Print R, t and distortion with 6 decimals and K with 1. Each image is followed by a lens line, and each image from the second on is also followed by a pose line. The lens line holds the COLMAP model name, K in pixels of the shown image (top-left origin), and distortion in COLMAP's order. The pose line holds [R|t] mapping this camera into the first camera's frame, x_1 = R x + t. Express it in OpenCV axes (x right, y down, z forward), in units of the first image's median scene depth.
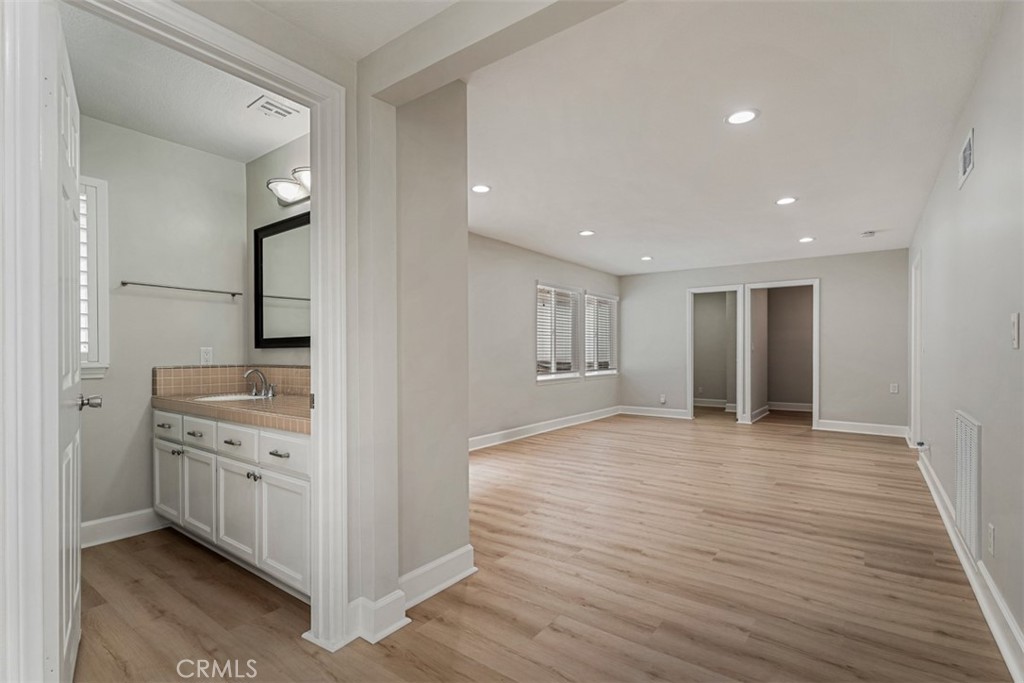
lens RADIAL K [[487.0, 0, 511.5], [0, 487.0, 349.0], [0, 0, 1]] dist [0.005342, 0.000359]
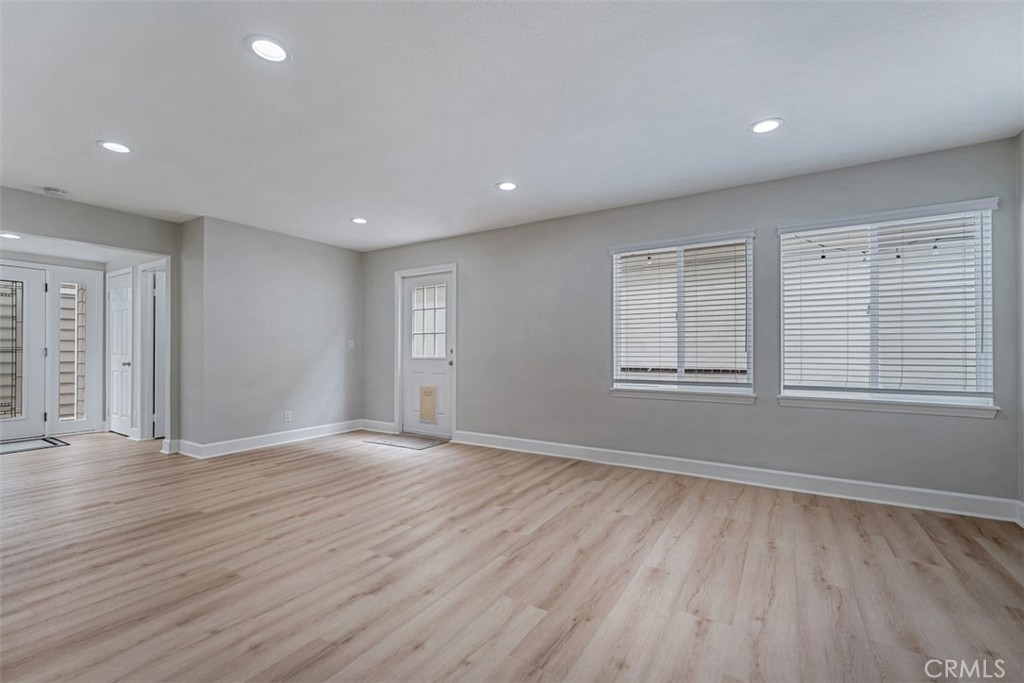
lens RADIAL K [[441.3, 0, 513.8], [0, 441.3, 344.2], [0, 0, 1]] dist [0.001166, 0.000106]
pose [[0.083199, -0.007927, -0.996501, 0.686674], [0.001422, 0.999968, -0.007836, 0.004023], [0.996532, -0.000765, 0.083208, 0.803871]]
